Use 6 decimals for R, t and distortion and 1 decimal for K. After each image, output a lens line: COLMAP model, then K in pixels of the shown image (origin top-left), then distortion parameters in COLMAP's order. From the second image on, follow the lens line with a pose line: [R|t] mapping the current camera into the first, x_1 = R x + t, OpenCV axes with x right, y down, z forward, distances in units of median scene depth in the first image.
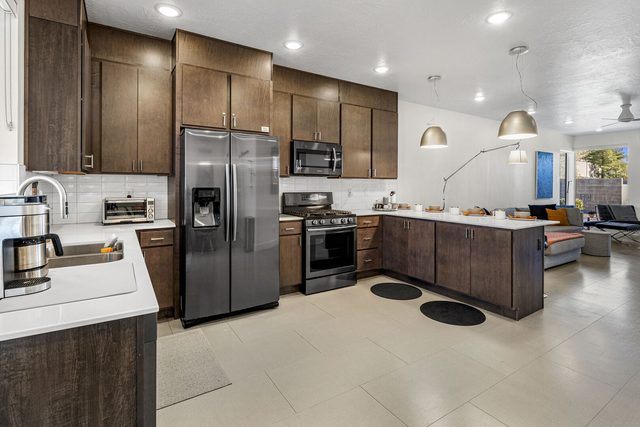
lens RADIAL K [[318.1, 0, 322.3], [0, 318.1, 186.8], [0, 0, 1]] dist [0.004451, 0.000071]
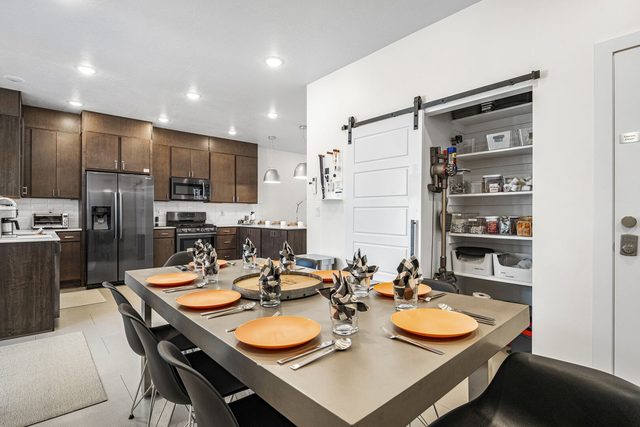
lens RADIAL K [[314.2, 0, 320.2], [0, 314.2, 214.6], [0, 0, 1]] dist [-0.001276, -0.001408]
pose [[0.987107, -0.002535, 0.160042, 0.445136], [0.002630, 0.999996, -0.000381, 0.043646], [-0.160041, 0.000797, 0.987110, -0.717893]]
